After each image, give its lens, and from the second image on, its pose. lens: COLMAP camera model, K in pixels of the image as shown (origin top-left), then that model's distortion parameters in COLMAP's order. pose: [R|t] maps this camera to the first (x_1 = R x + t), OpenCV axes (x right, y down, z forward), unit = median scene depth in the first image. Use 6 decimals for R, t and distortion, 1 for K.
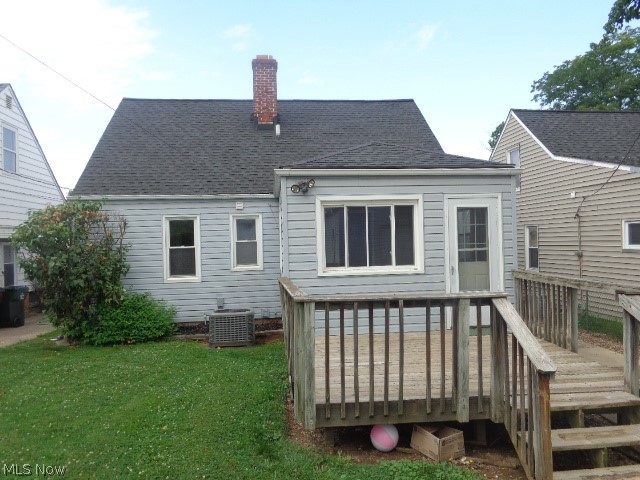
lens RADIAL K [[482.3, 0, 322.1], [0, 482.3, 239.2], [0, 0, 1]] dist [0.016297, -0.004239]
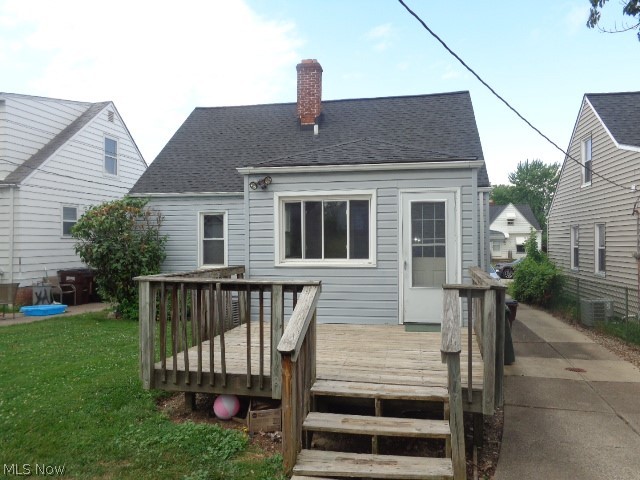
lens RADIAL K [[482.3, 0, 332.5], [0, 482.3, 240.7], [0, 0, 1]] dist [0.016297, -0.004239]
pose [[0.959307, 0.019578, -0.281687, 0.397692], [-0.017555, 0.999799, 0.009704, 0.006668], [0.281820, -0.004364, 0.959457, 0.001431]]
